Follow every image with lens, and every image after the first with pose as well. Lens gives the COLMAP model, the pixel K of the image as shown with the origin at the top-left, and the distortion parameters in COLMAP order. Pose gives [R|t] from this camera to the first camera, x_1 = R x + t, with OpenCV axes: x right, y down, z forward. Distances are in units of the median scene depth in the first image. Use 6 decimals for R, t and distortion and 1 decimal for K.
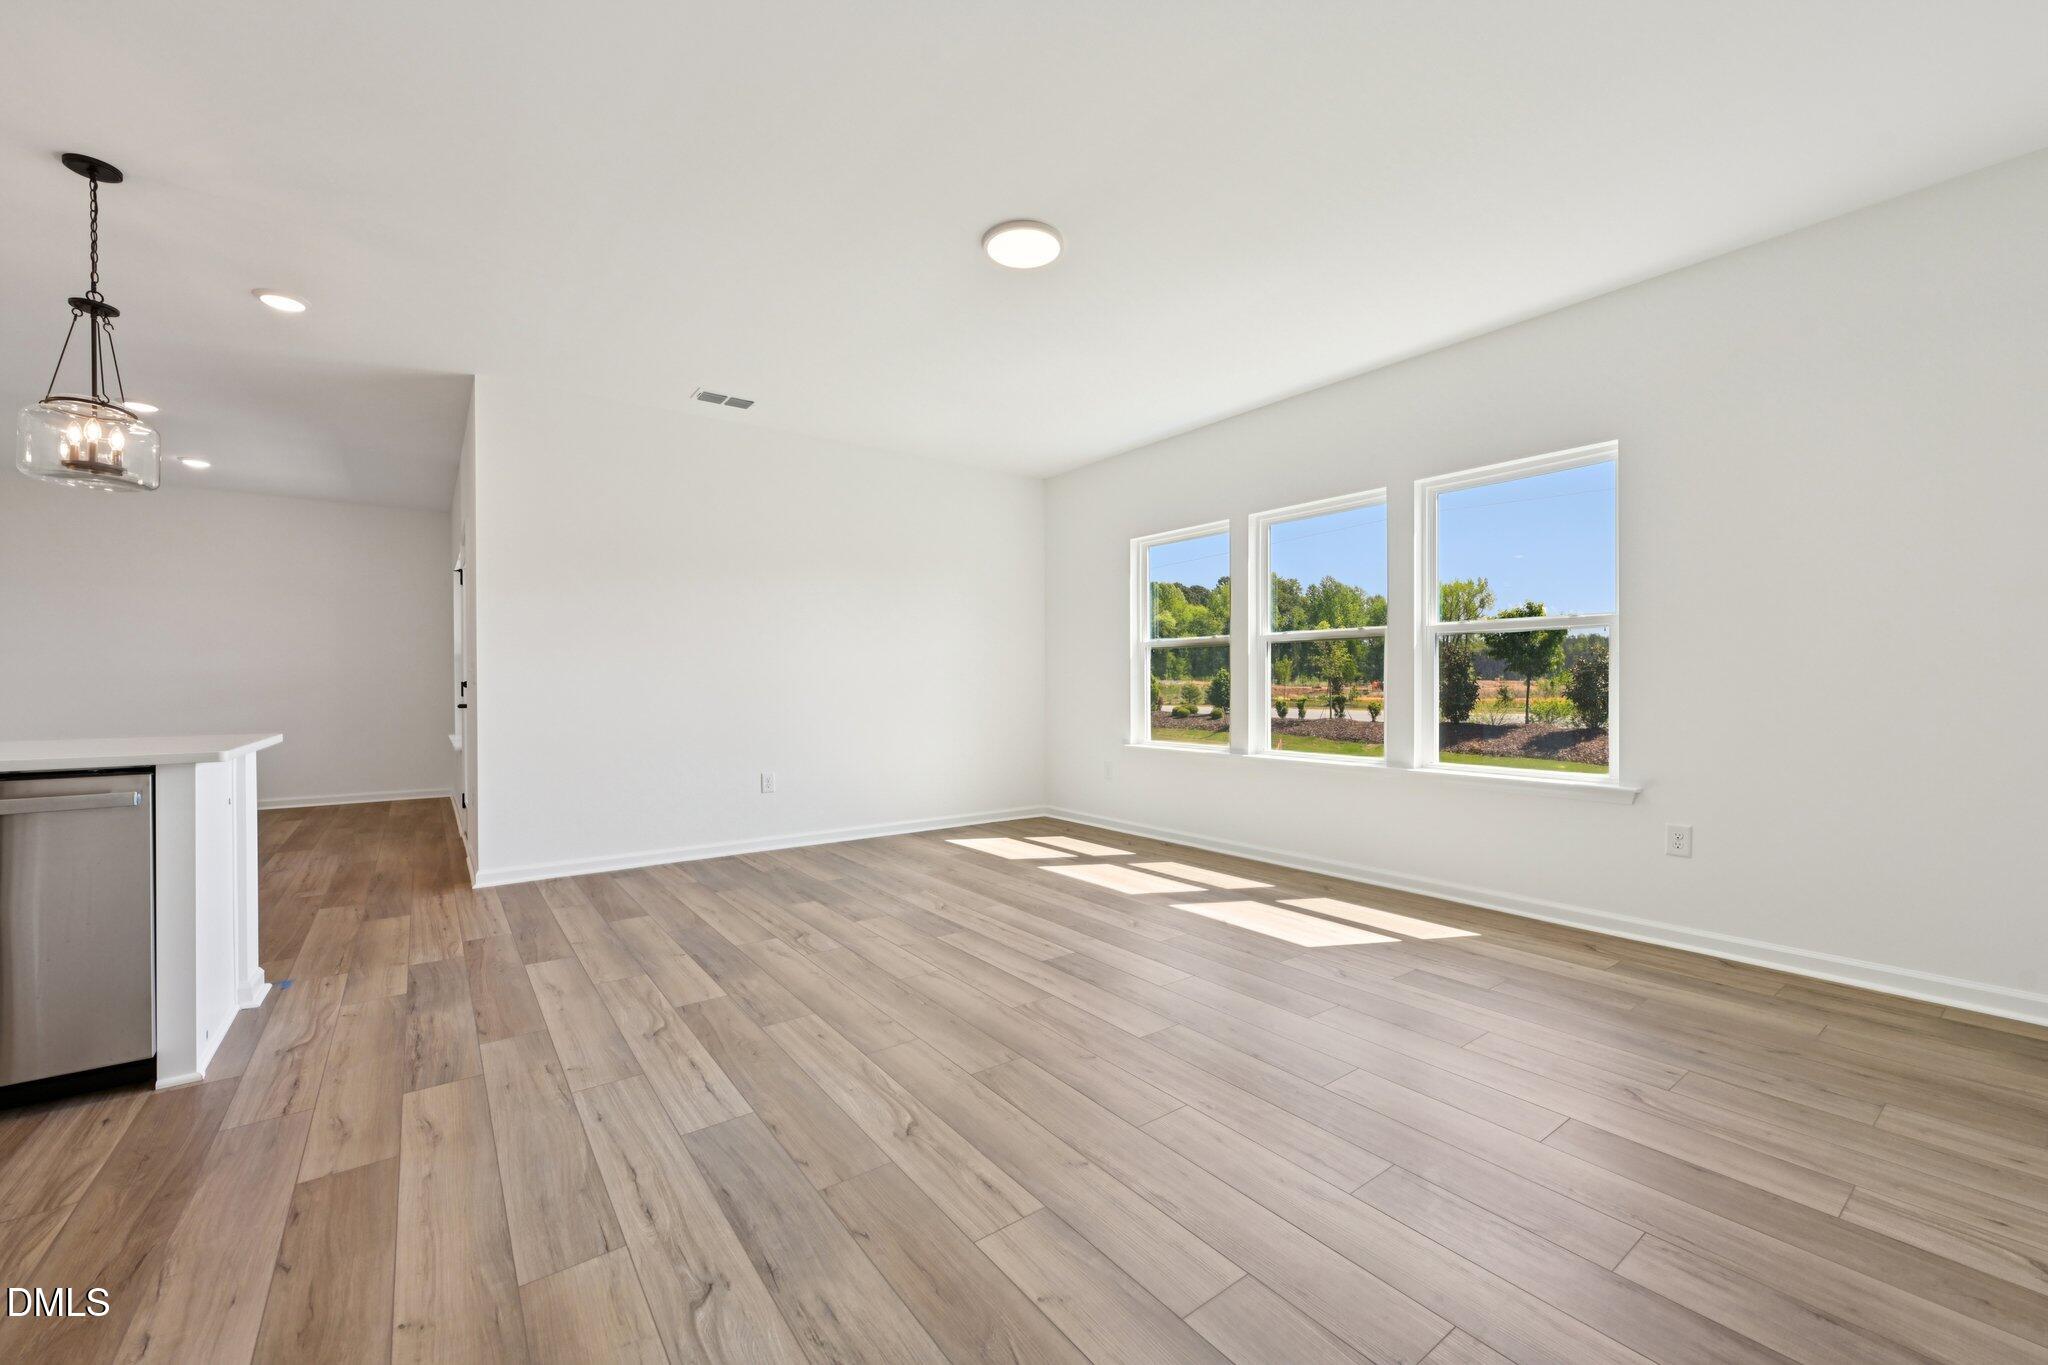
lens RADIAL K [[819.3, 0, 1024.1], [0, 819.3, 677.7], [0, 0, 1]] dist [-0.000387, -0.000294]
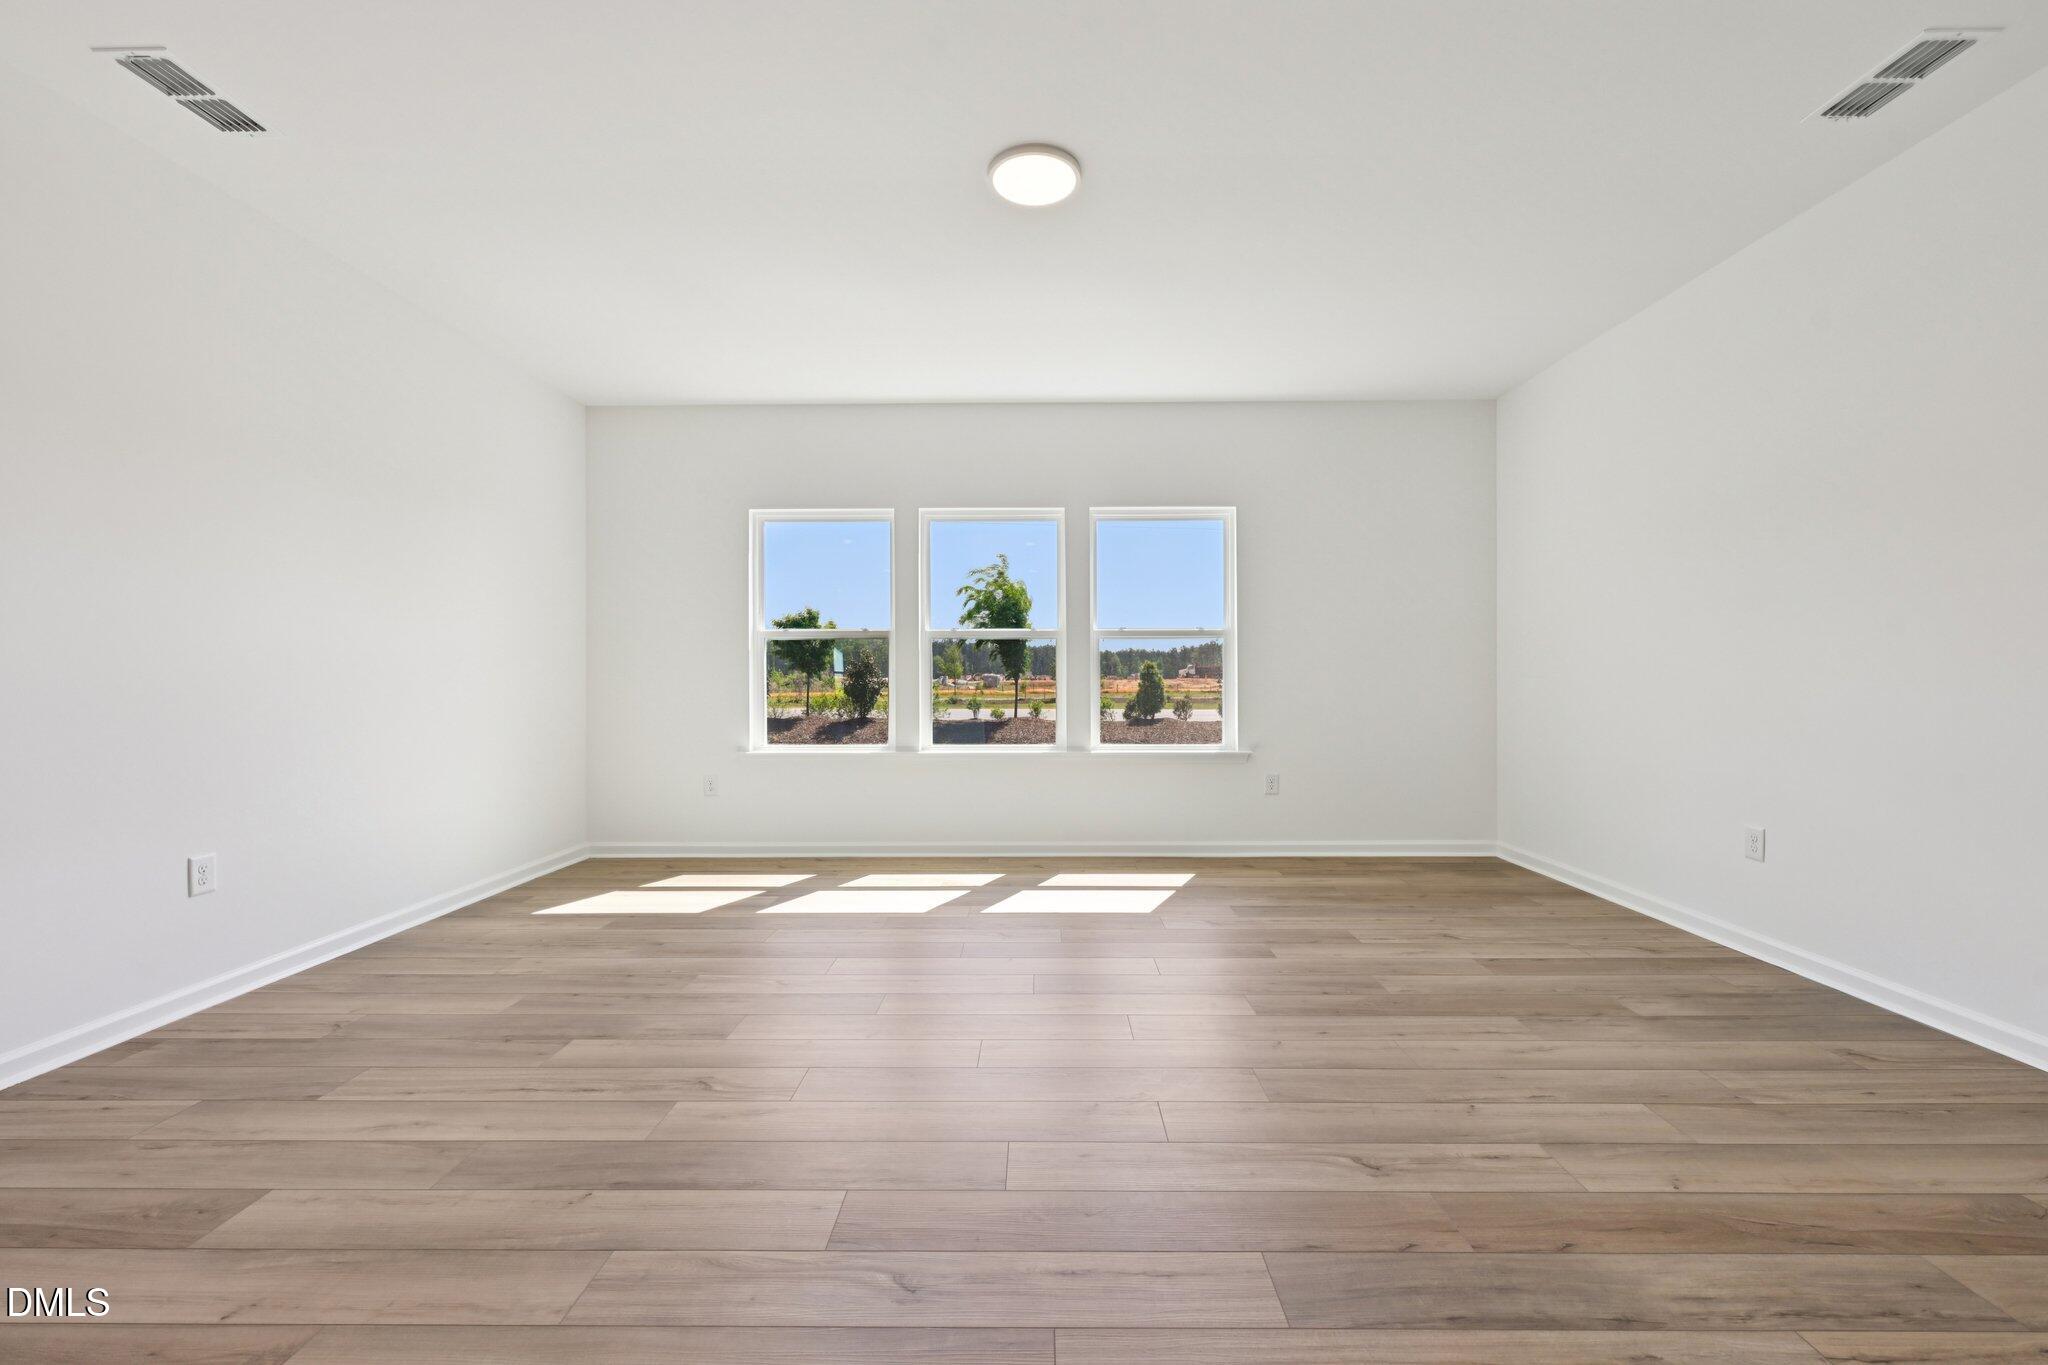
lens RADIAL K [[819.3, 0, 1034.1], [0, 819.3, 675.5], [0, 0, 1]] dist [-0.000387, -0.000294]
pose [[0.599062, 0.003892, 0.800693, -0.698312], [-0.004216, 0.999990, -0.001707, 0.004997], [-0.800692, -0.002353, 0.599072, 0.478344]]
